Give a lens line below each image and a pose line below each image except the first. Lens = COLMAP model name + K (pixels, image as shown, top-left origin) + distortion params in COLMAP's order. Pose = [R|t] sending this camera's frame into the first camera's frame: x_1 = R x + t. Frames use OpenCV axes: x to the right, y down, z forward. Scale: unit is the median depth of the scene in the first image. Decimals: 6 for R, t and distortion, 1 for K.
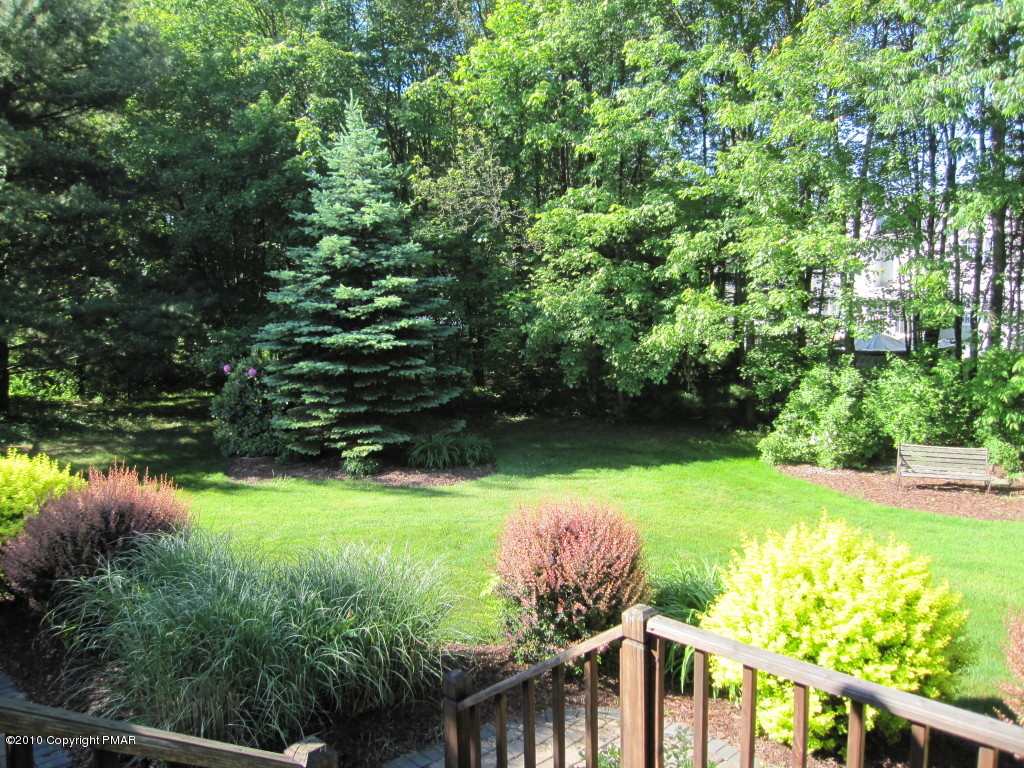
lens RADIAL K [[842.6, 0, 508.1], [0, 842.6, 381.2], [0, 0, 1]] dist [-0.087414, 0.063020]
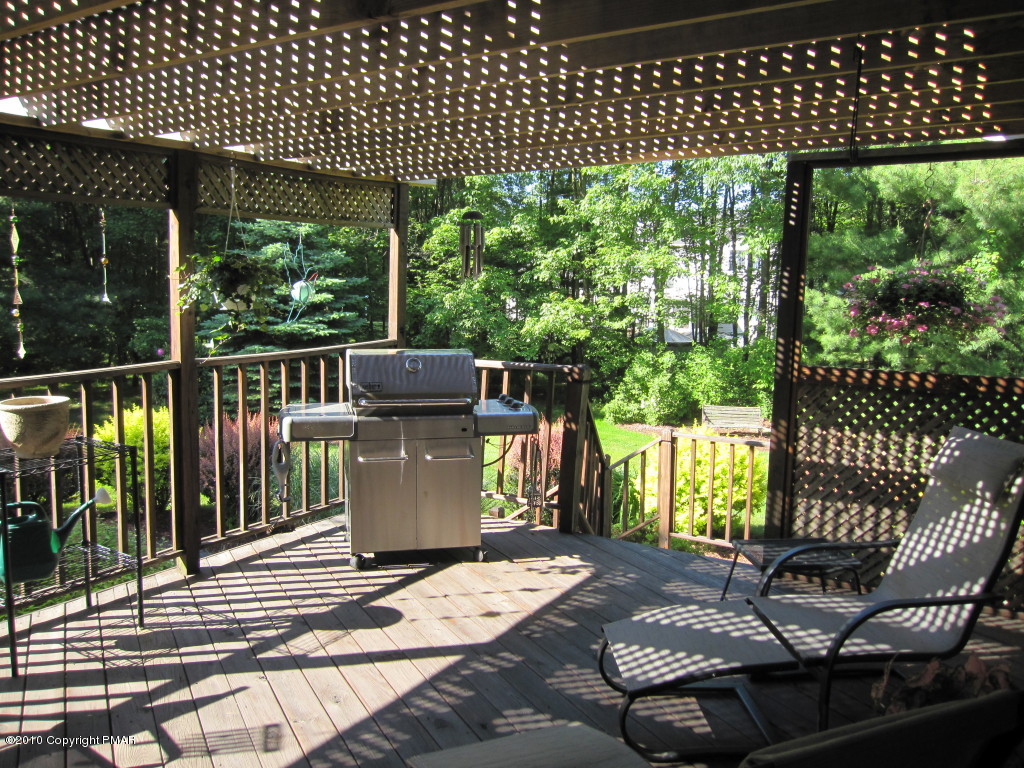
lens RADIAL K [[842.6, 0, 508.1], [0, 842.6, 381.2], [0, 0, 1]] dist [-0.087414, 0.063020]
pose [[0.968392, -0.005940, 0.249364, -0.187147], [0.002872, 0.999916, 0.012667, 0.014039], [-0.249418, -0.011551, 0.968327, -0.273682]]
